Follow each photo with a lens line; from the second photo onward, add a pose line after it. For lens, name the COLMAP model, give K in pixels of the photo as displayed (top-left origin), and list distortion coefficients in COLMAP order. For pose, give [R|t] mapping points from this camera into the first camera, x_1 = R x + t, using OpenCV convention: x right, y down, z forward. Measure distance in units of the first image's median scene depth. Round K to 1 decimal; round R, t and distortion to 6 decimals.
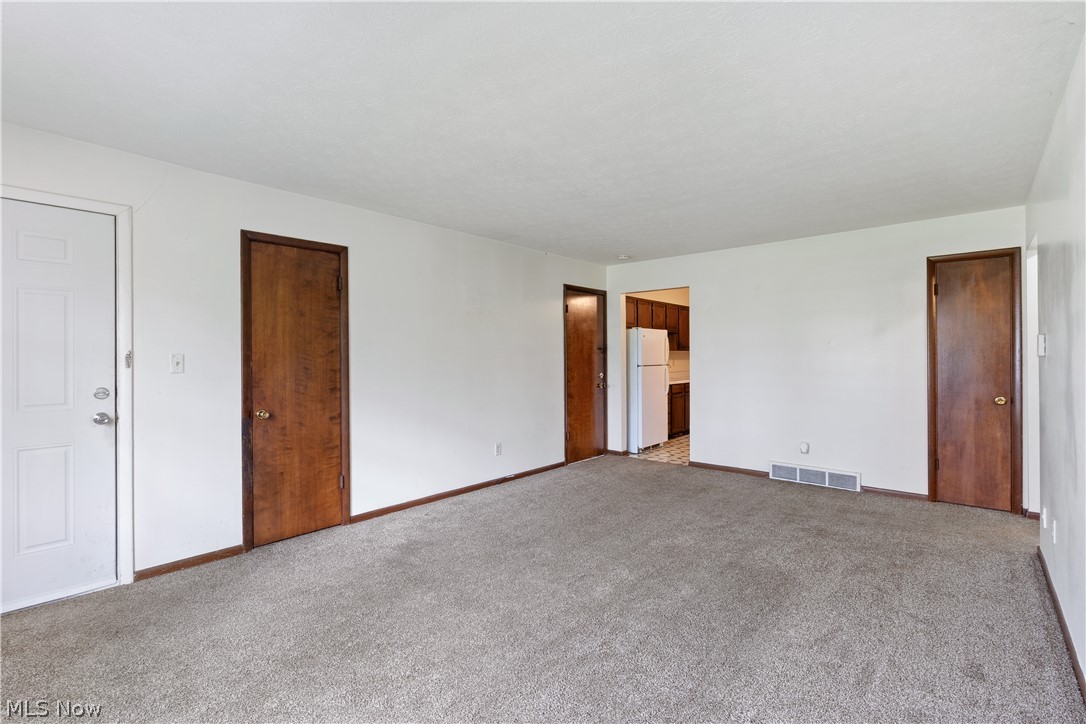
lens RADIAL K [[495.3, 0, 541.0], [0, 495.3, 353.6], [0, 0, 1]] dist [-0.003348, 0.001979]
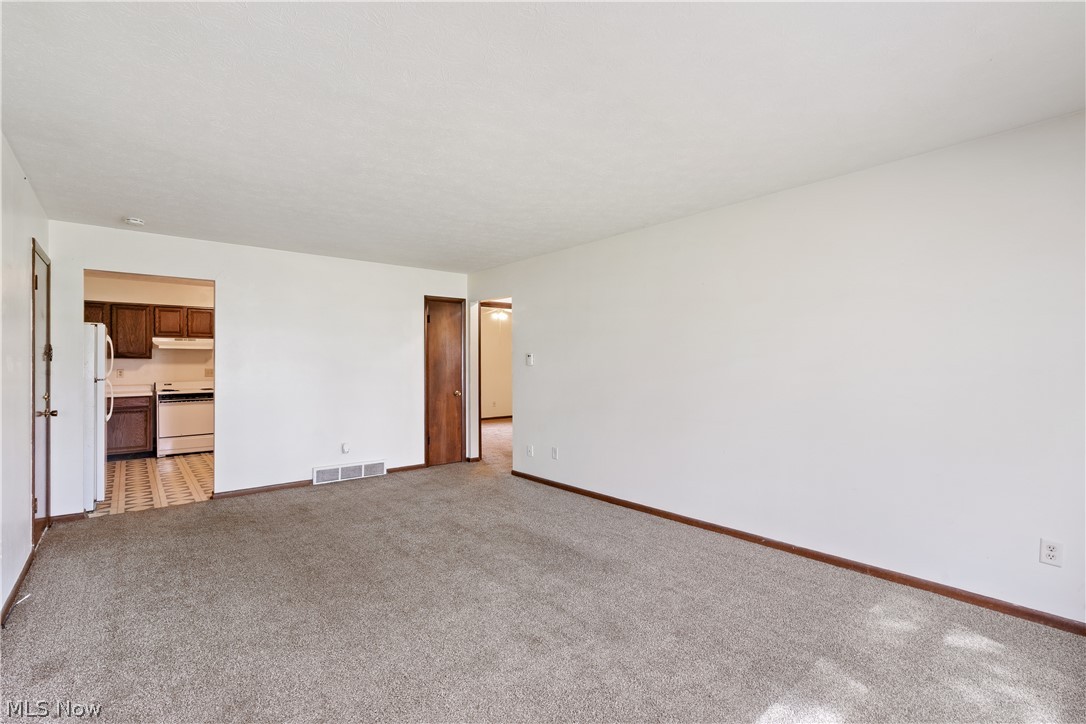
lens RADIAL K [[495.3, 0, 543.7], [0, 495.3, 367.3], [0, 0, 1]] dist [-0.003348, 0.001979]
pose [[0.162823, -0.007679, 0.986625, -0.589901], [-0.006337, 0.999941, 0.008829, -0.003347], [-0.986635, -0.007690, 0.162764, 0.466108]]
